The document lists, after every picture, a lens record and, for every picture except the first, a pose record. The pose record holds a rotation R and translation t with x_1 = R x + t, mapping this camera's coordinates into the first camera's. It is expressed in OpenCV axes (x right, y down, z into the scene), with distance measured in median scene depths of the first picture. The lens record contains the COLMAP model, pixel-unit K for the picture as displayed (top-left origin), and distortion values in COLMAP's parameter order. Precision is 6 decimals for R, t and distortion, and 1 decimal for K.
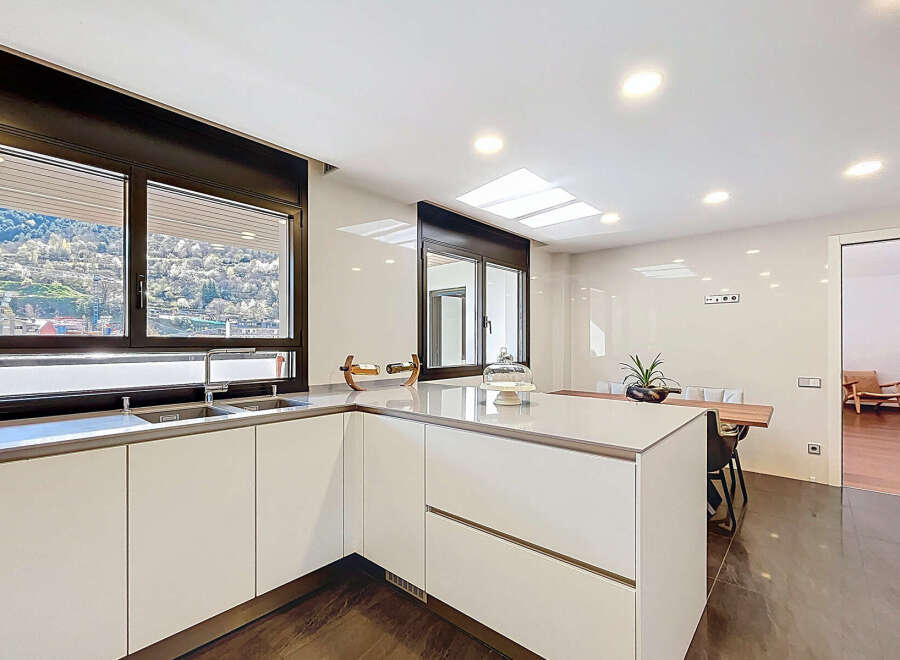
lens RADIAL K [[418.4, 0, 445.4], [0, 418.4, 343.6], [0, 0, 1]] dist [-0.000310, -0.000584]
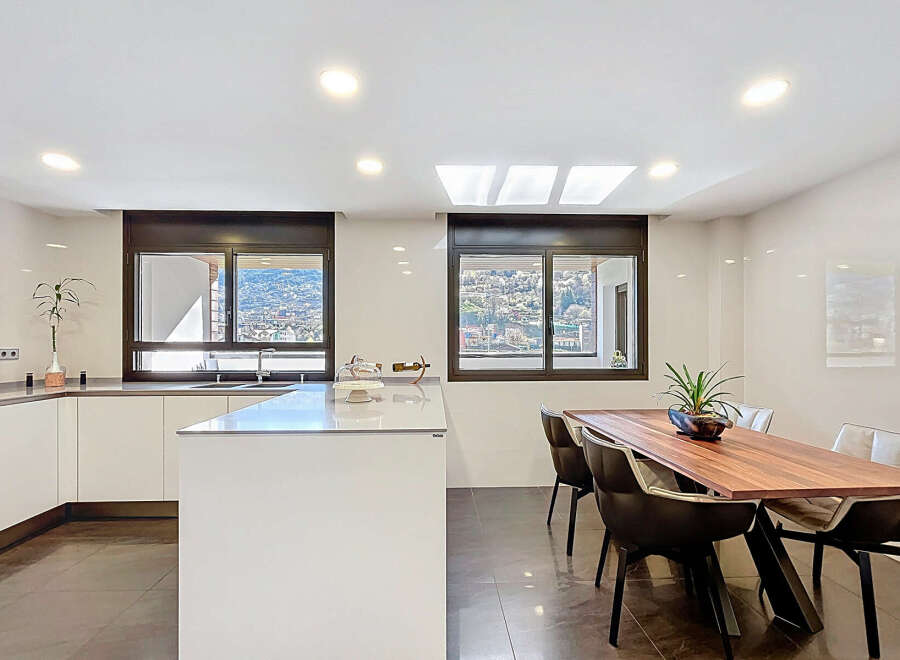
lens RADIAL K [[418.4, 0, 448.9], [0, 418.4, 342.4], [0, 0, 1]] dist [-0.000310, -0.000584]
pose [[0.683900, -0.005143, -0.729558, 0.666843], [-0.000234, 0.999974, -0.007269, -0.001605], [0.729576, 0.005141, 0.683881, 0.254001]]
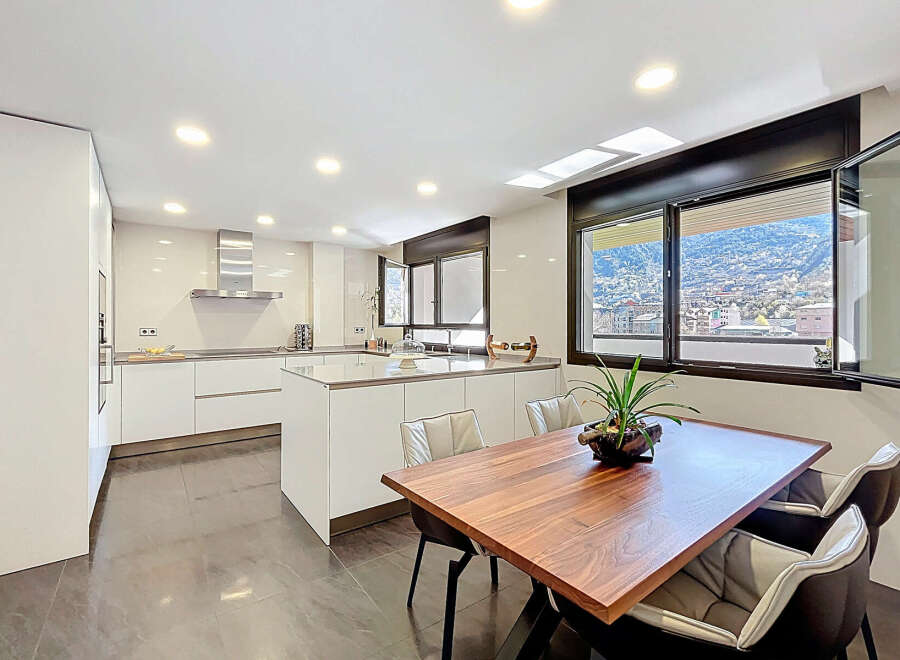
lens RADIAL K [[418.4, 0, 447.7], [0, 418.4, 325.2], [0, 0, 1]] dist [-0.000310, -0.000584]
pose [[-0.220610, 0.002533, -0.975359, 0.941521], [-0.001185, 0.999995, 0.002865, -0.007260], [0.975361, 0.001788, -0.220606, 0.879464]]
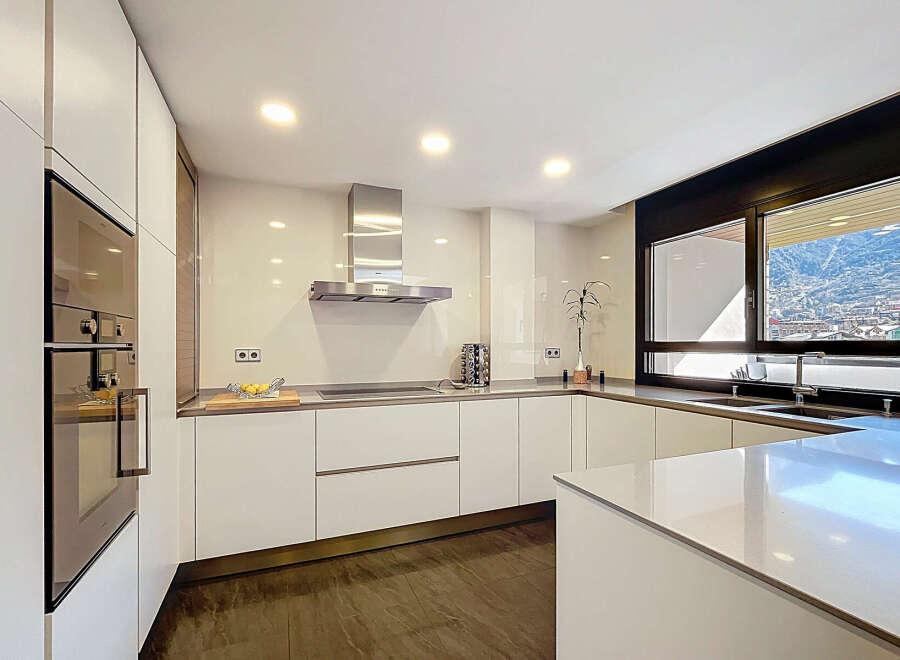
lens RADIAL K [[418.4, 0, 446.3], [0, 418.4, 347.6], [0, 0, 1]] dist [-0.000310, -0.000584]
pose [[-0.446368, 0.003623, -0.894842, 0.449332], [-0.001144, 0.999989, 0.004619, -0.001172], [0.894849, 0.003085, -0.446359, 0.405182]]
